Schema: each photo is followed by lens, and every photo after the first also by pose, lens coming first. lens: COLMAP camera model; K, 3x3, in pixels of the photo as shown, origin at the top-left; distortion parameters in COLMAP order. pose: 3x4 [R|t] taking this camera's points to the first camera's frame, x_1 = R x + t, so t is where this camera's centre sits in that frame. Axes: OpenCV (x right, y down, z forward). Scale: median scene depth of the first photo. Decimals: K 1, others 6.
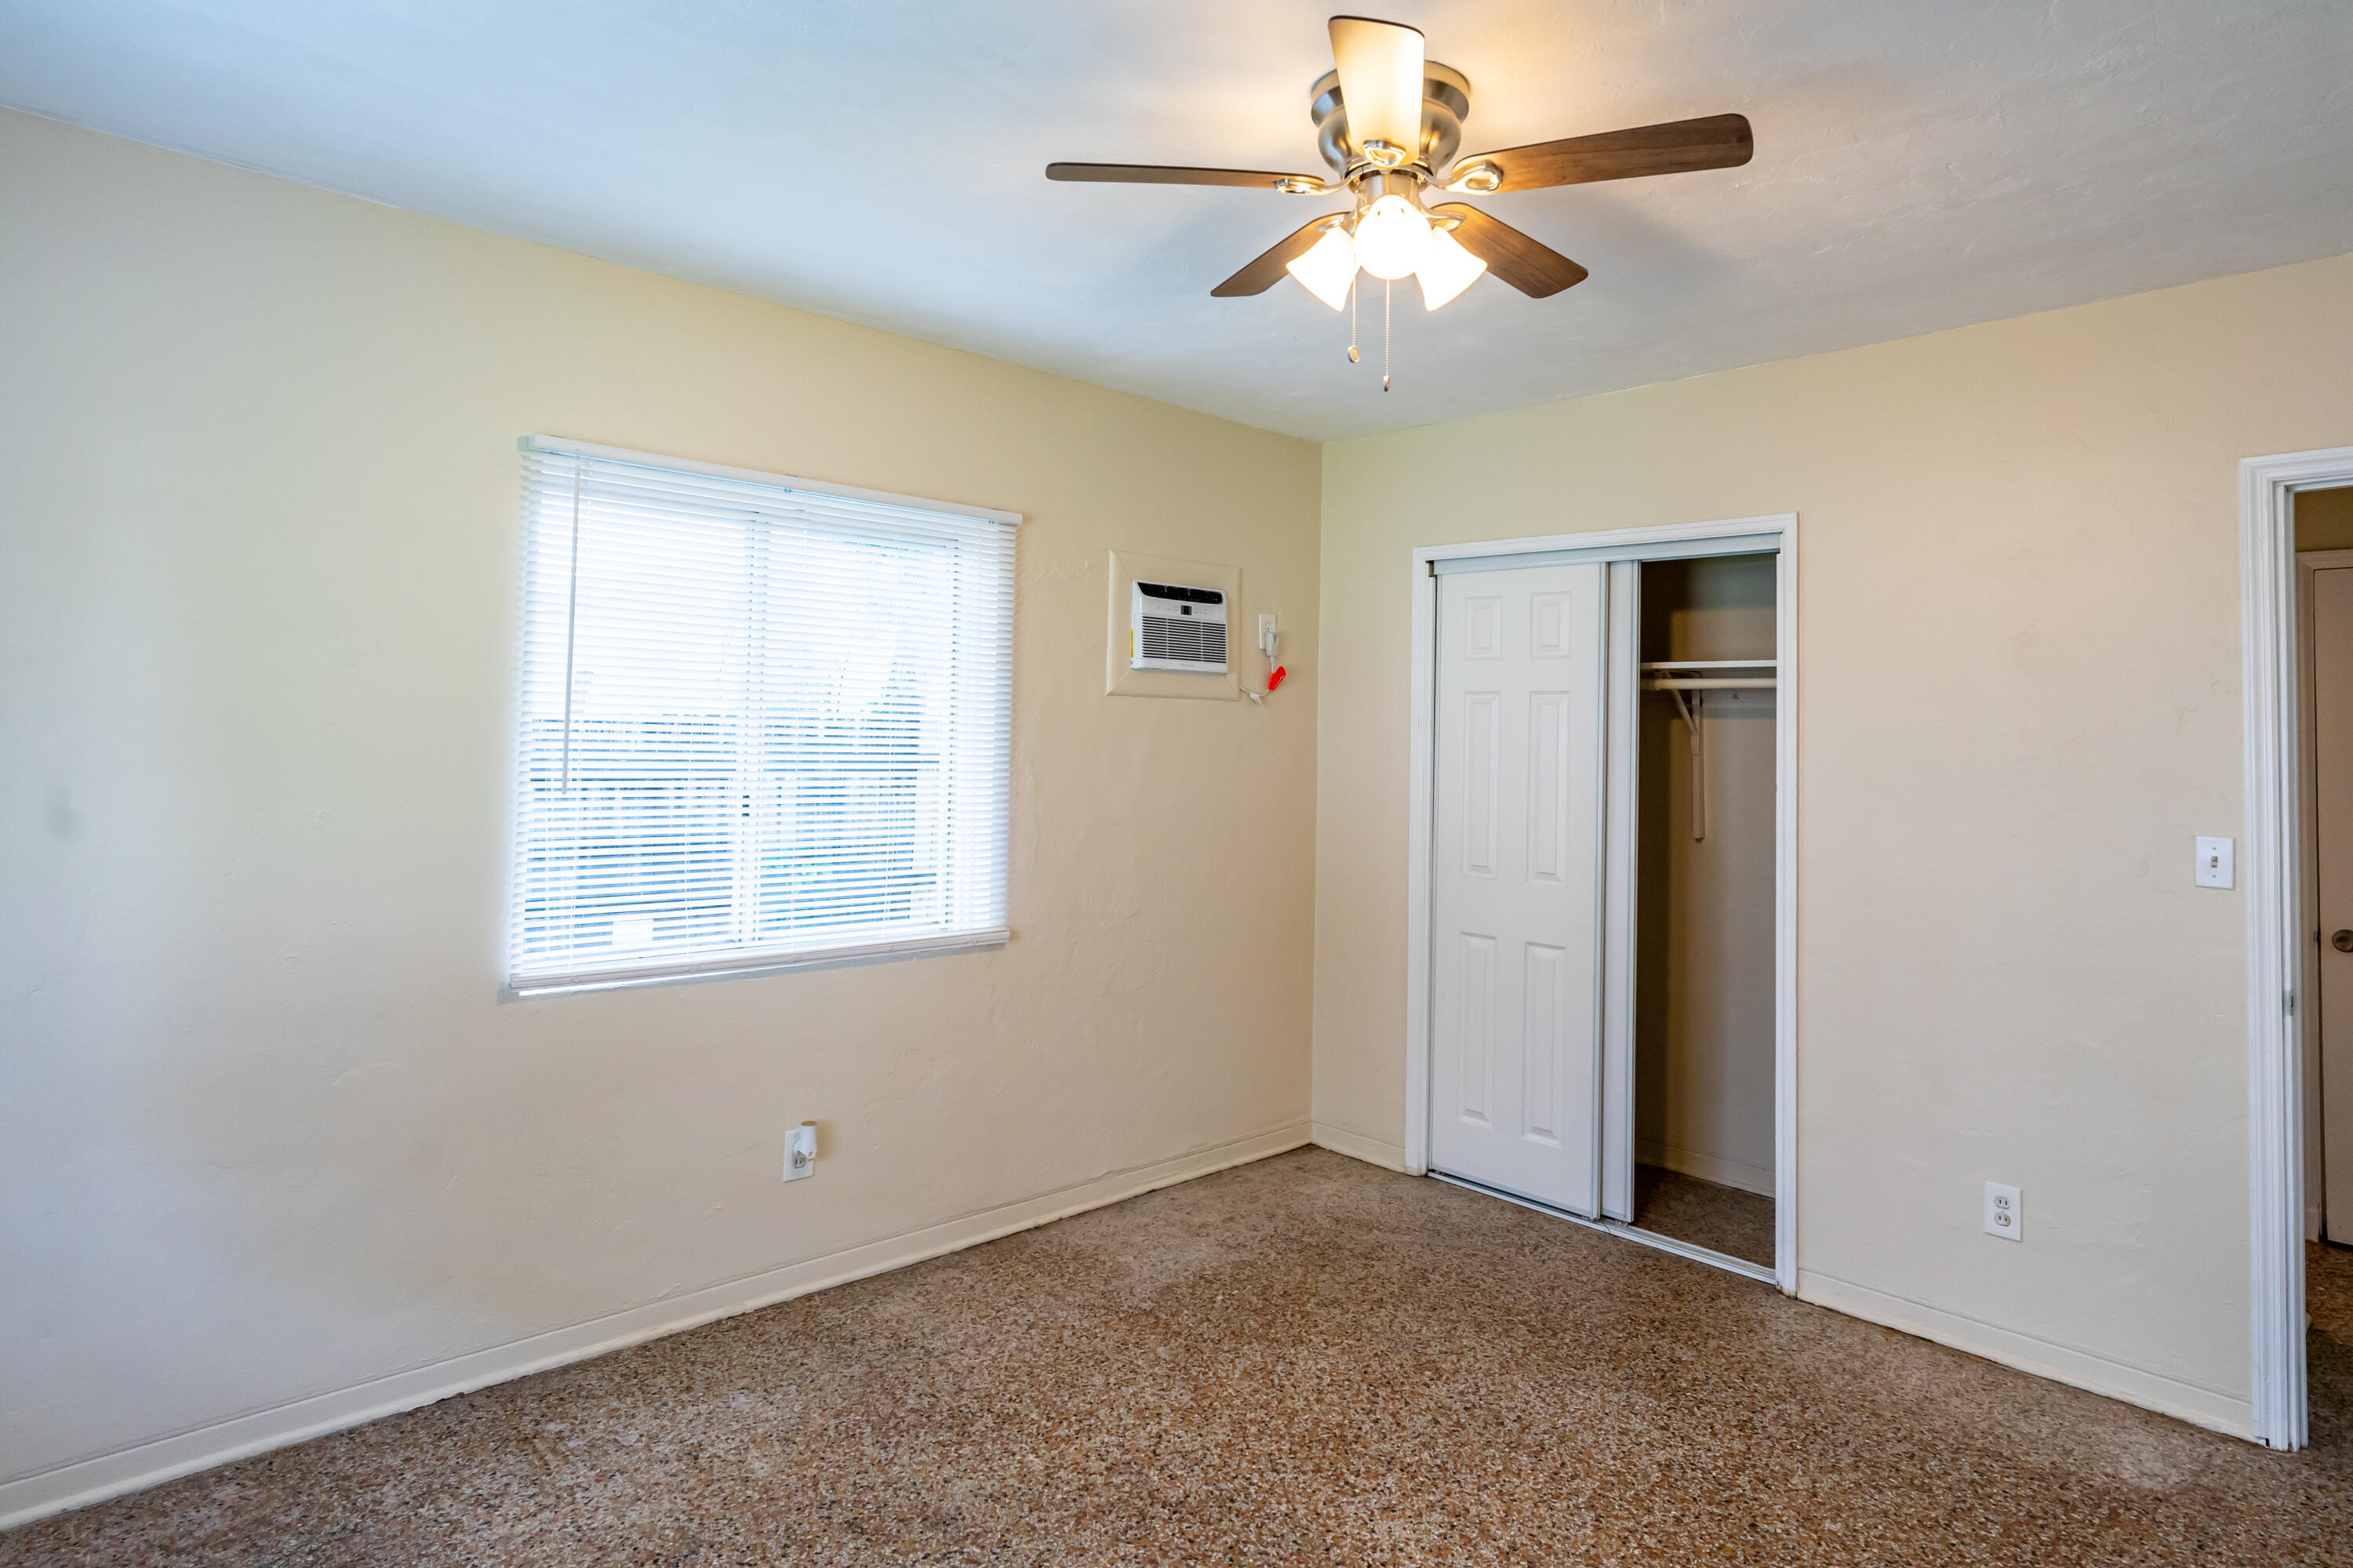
lens RADIAL K [[1321.0, 0, 1225.1], [0, 1321.0, 652.6], [0, 0, 1]] dist [-0.000561, 0.000751]
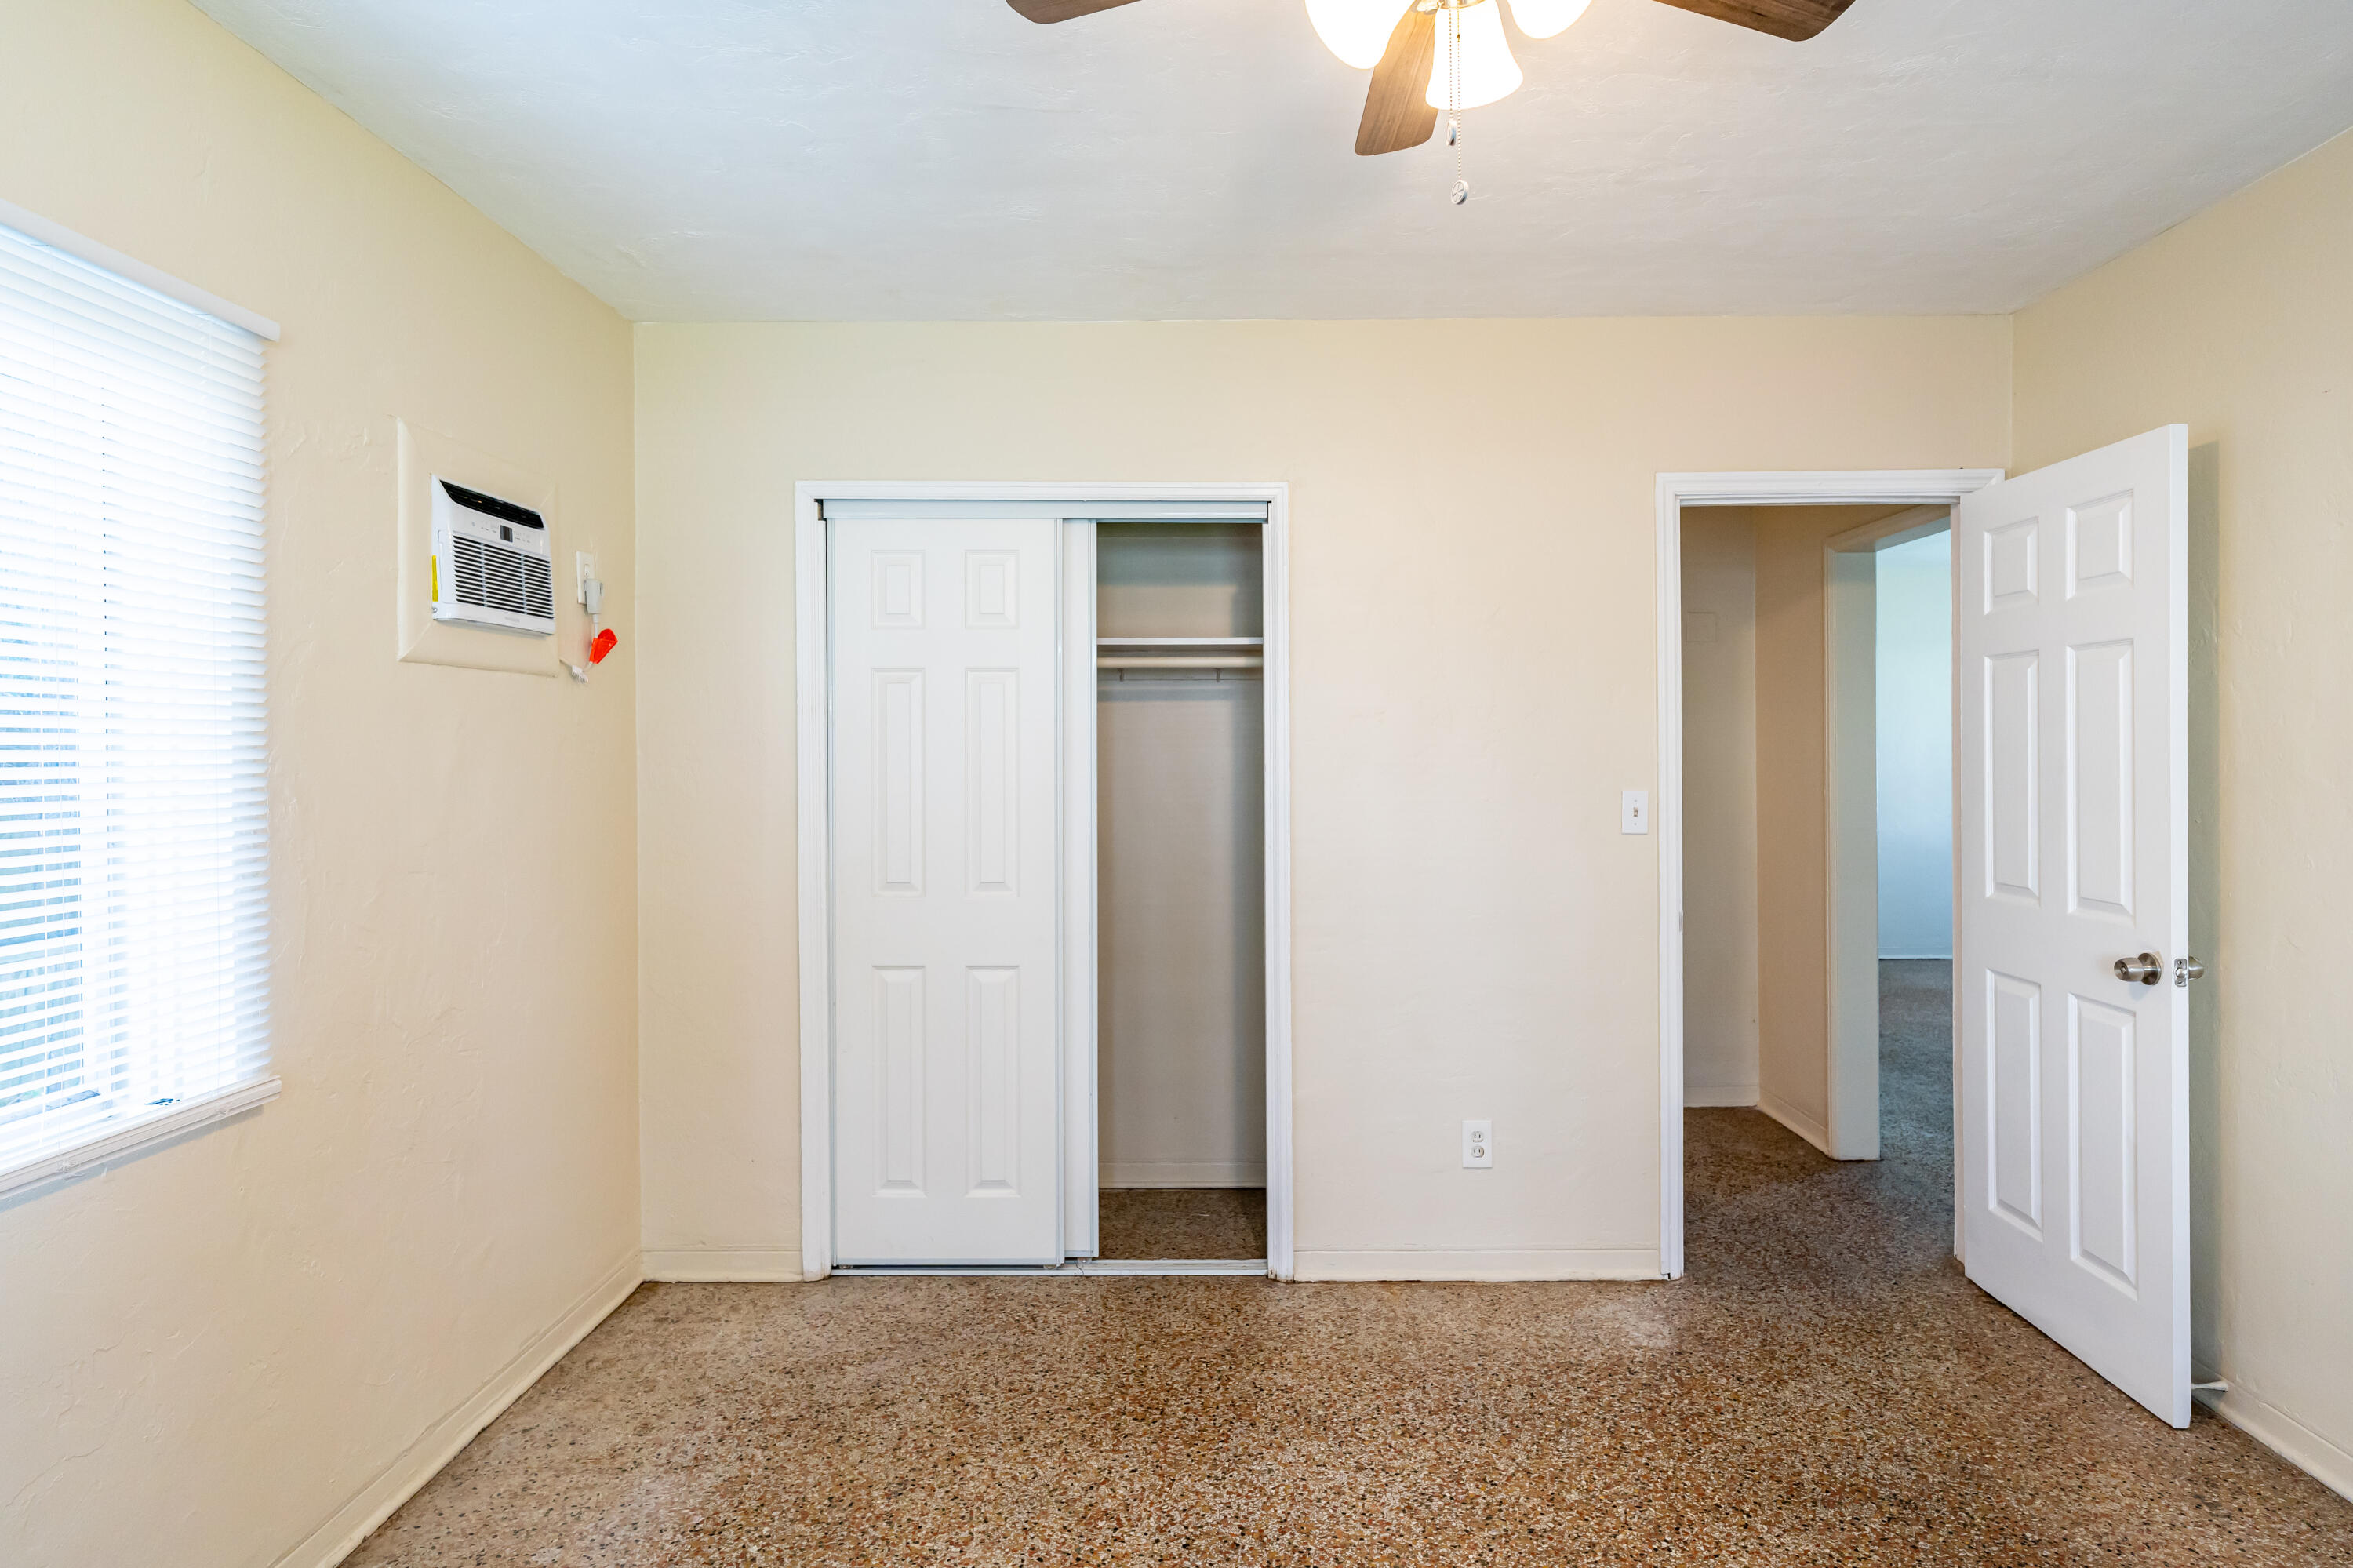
lens RADIAL K [[1310.4, 0, 1218.0], [0, 1310.4, 731.2], [0, 0, 1]] dist [-0.004450, 0.003200]
pose [[0.706219, -0.017664, 0.707773, -0.294669], [-0.022832, 0.998601, 0.047704, 0.032041], [-0.707625, -0.049850, 0.704827, 0.370269]]
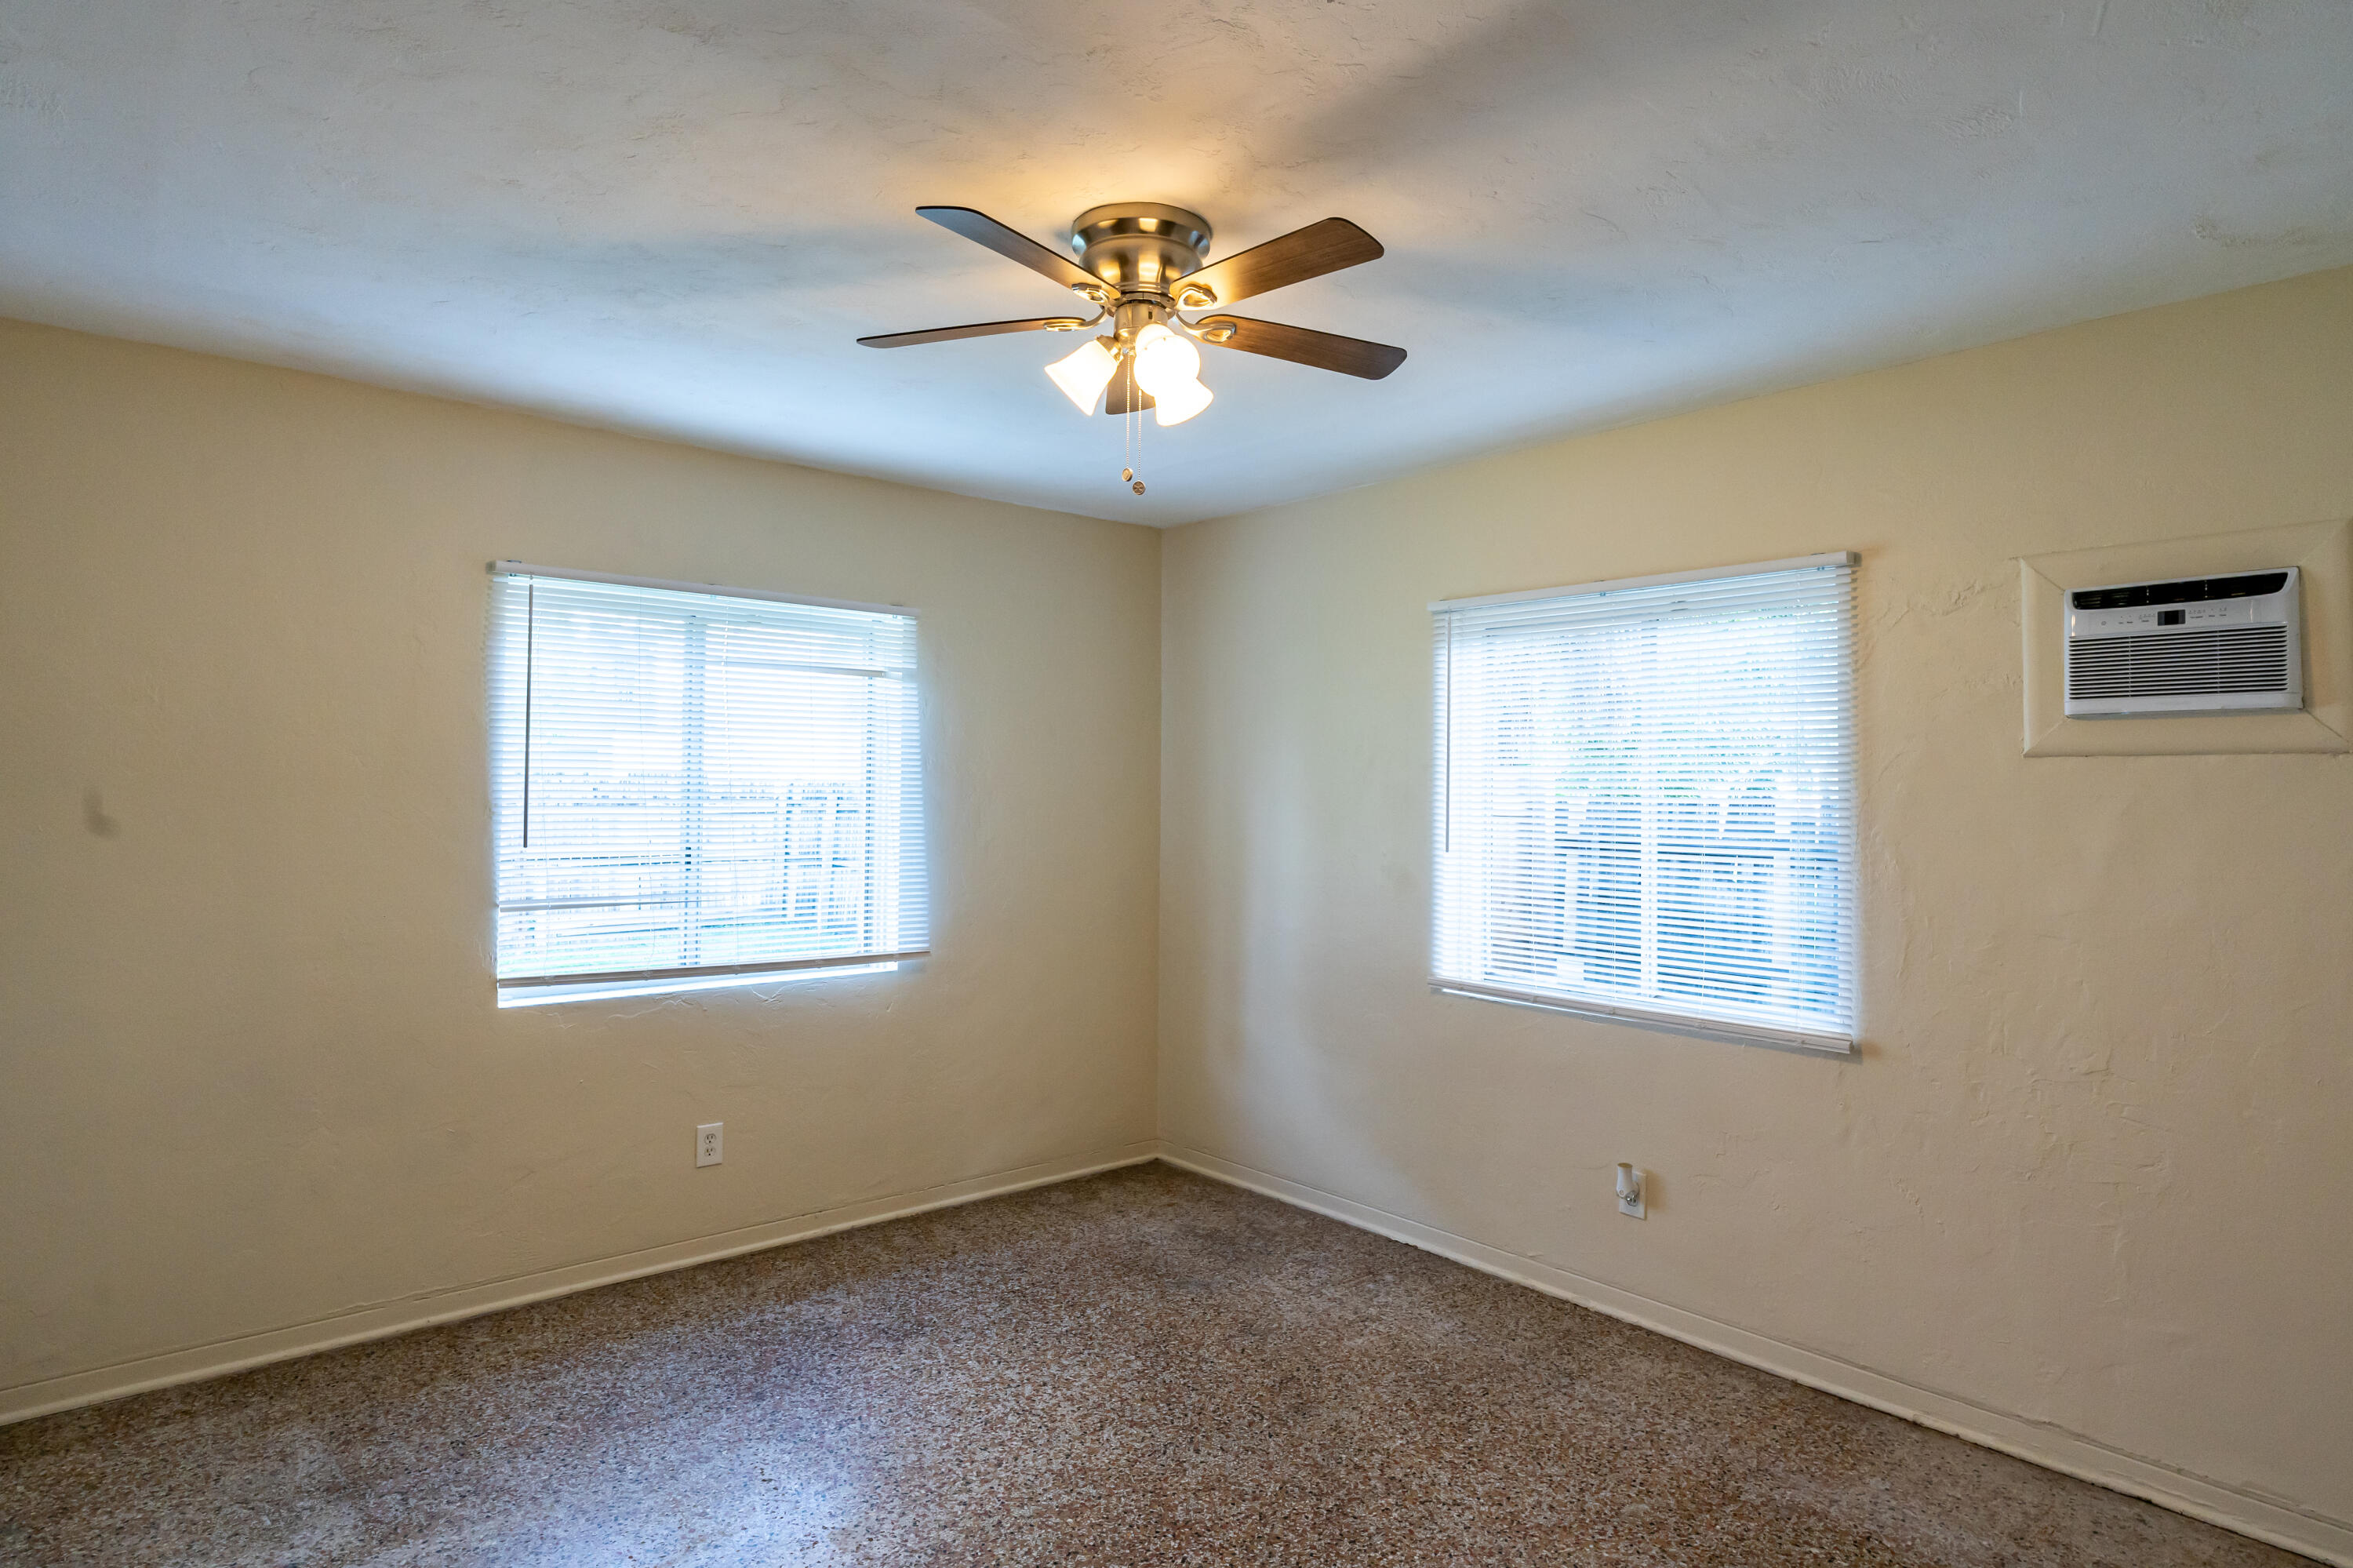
lens RADIAL K [[1310.4, 0, 1218.0], [0, 1310.4, 731.2], [0, 0, 1]] dist [-0.004450, 0.003200]
pose [[-0.049873, -0.068180, -0.996426, 0.770834], [0.051169, 0.996183, -0.070725, 0.054601], [0.997444, -0.054514, -0.046194, 0.699474]]
